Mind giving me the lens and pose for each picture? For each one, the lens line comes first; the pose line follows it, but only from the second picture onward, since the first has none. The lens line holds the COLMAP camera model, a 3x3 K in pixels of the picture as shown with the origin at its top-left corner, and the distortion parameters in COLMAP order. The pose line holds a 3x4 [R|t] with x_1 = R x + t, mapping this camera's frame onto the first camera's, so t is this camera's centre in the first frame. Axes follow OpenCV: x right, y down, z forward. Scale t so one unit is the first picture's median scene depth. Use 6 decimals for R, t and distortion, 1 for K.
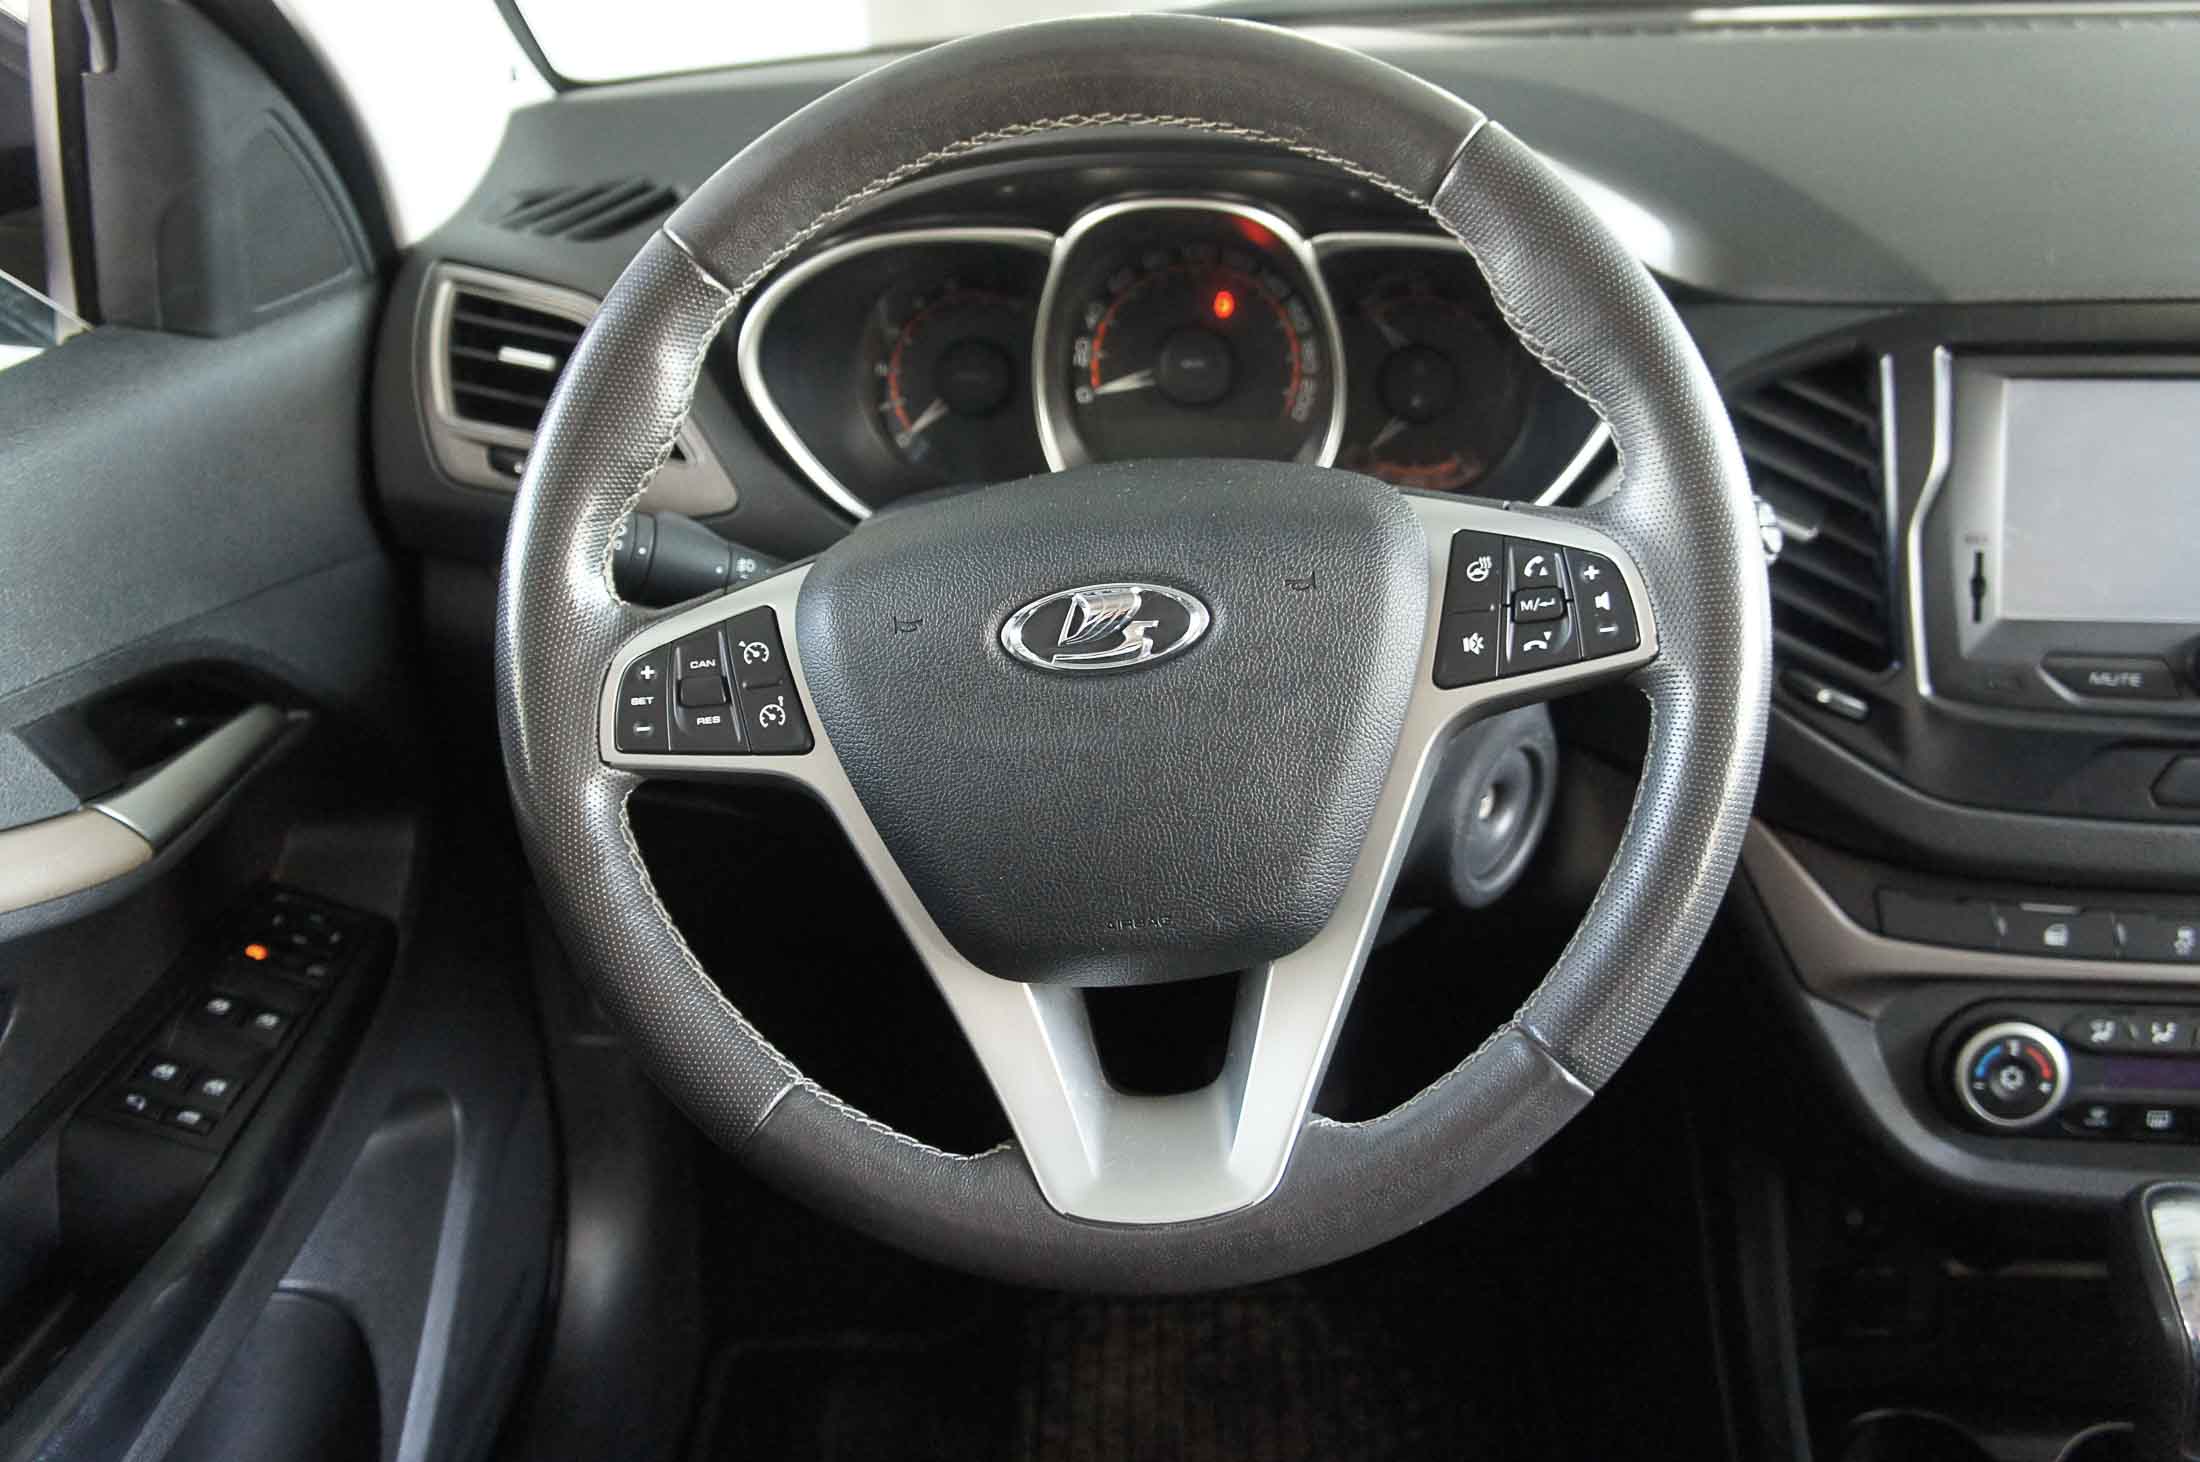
lens RADIAL K [[2164.1, 0, 1100.0], [0, 2164.1, 731.0], [0, 0, 1]] dist [-0.074068, 0.004206]
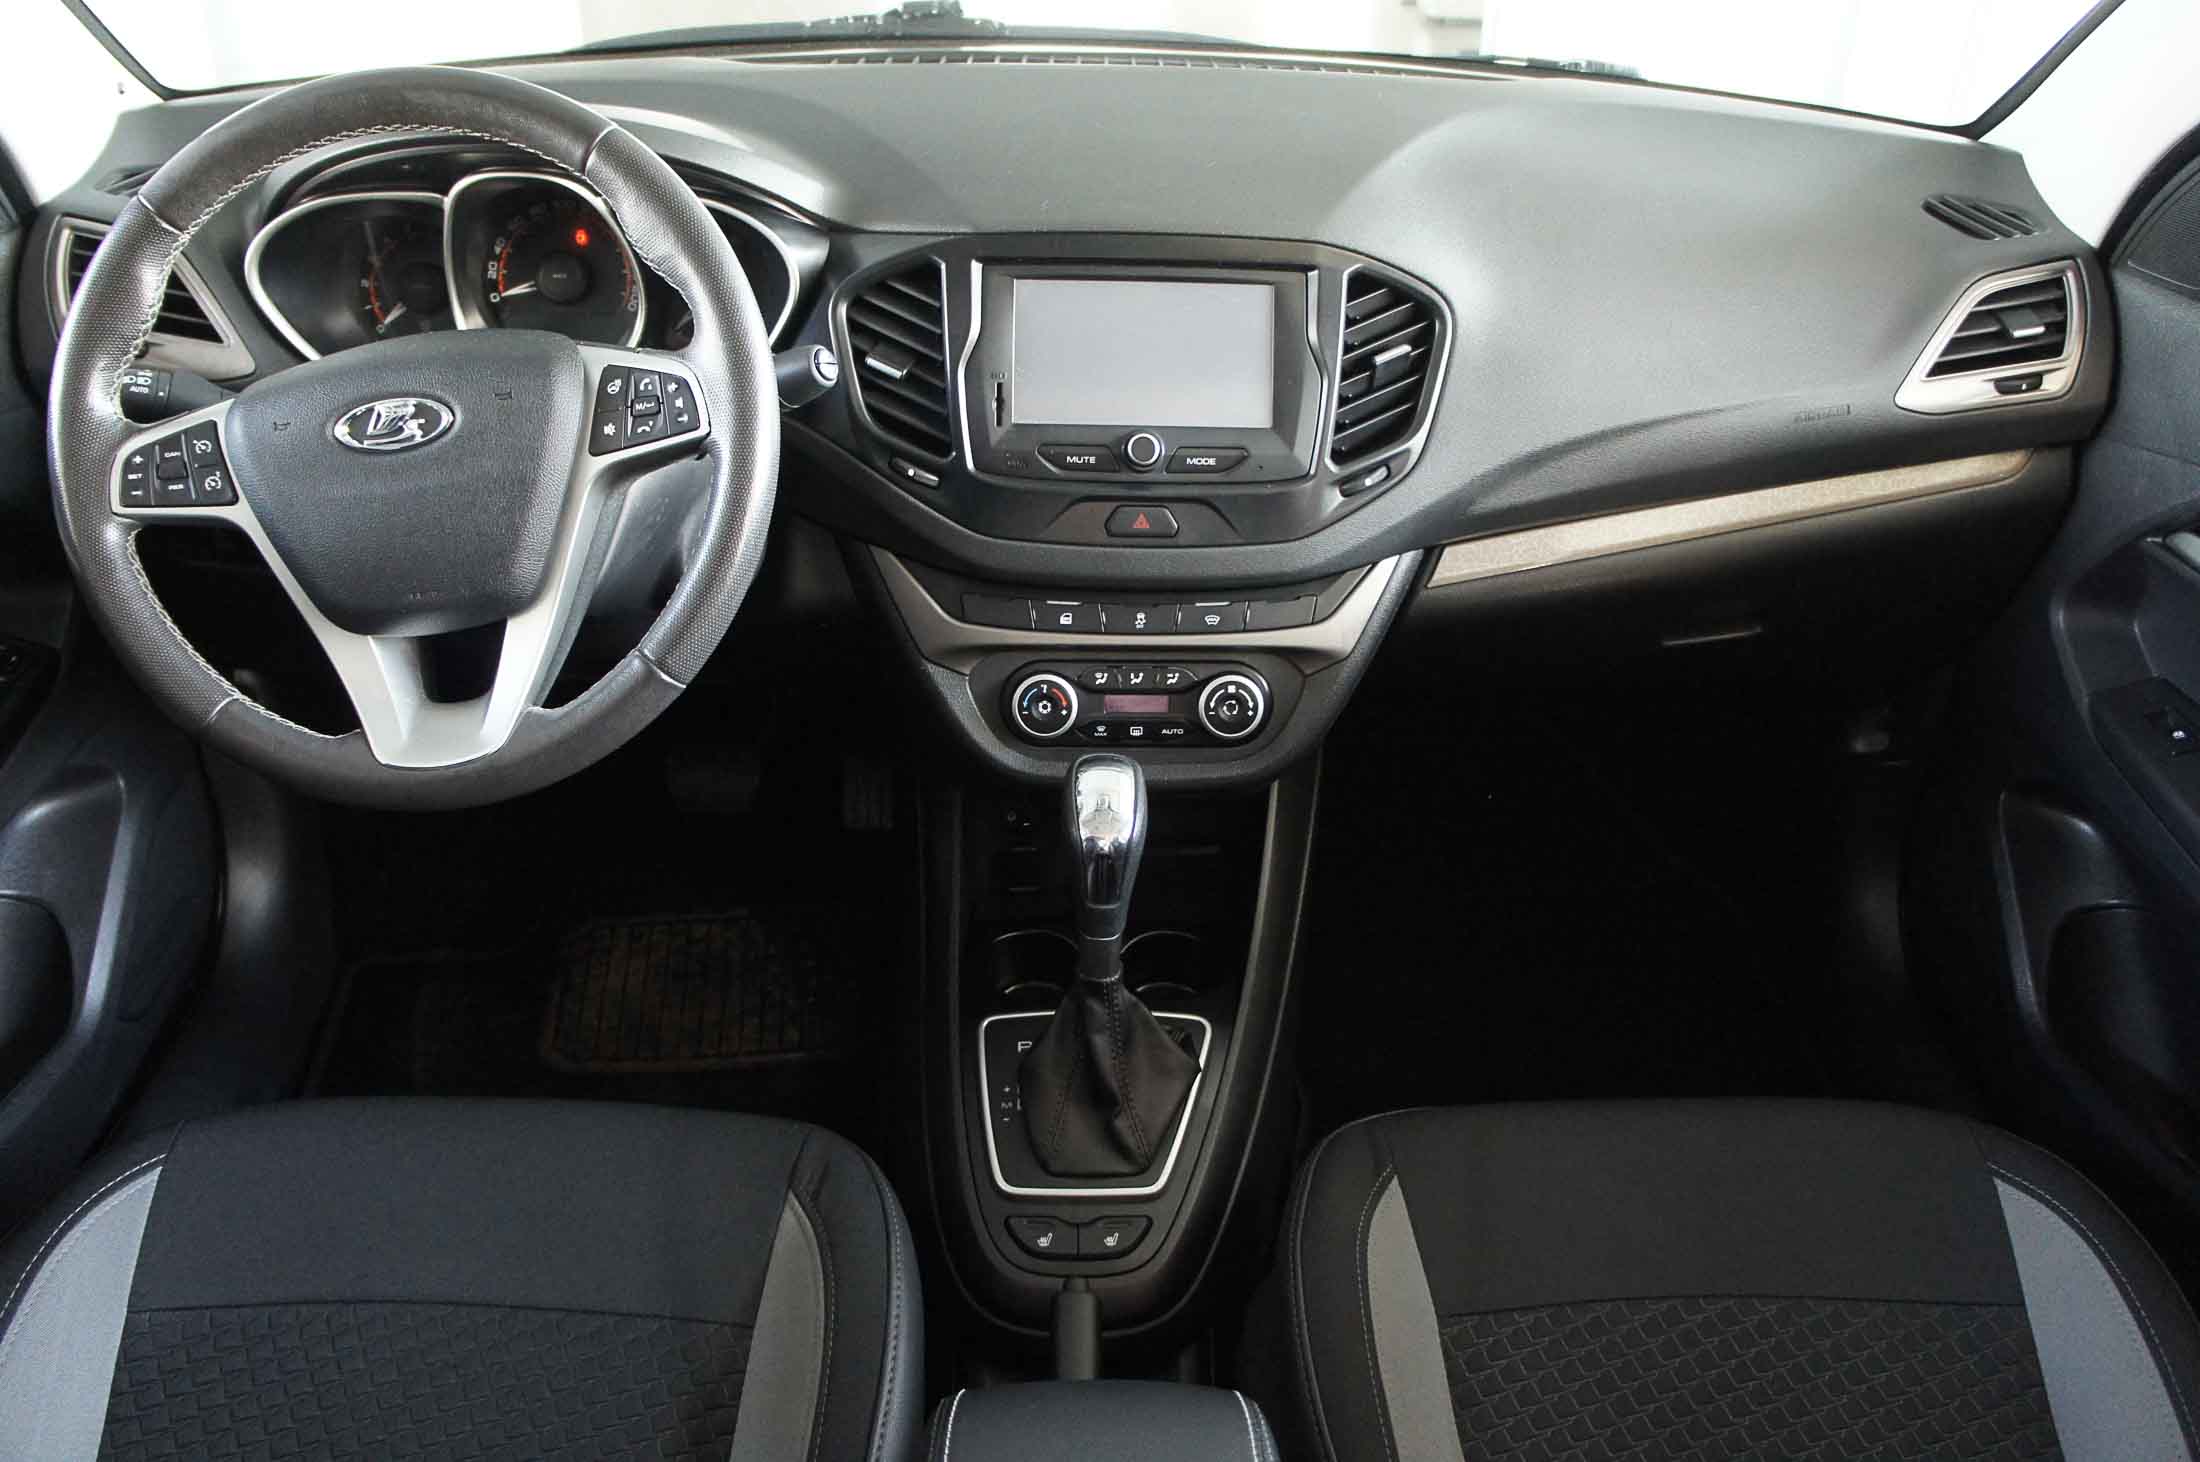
lens RADIAL K [[1717.7, 0, 1100.0], [0, 1717.7, 731.0], [0, 0, 1]] dist [-0.201536, 0.130221]
pose [[0.985686, -0.028528, 0.166163, 0.311662], [0.014545, 0.996294, 0.084772, 0.086926], [-0.167965, -0.081141, 0.982448, -0.386013]]
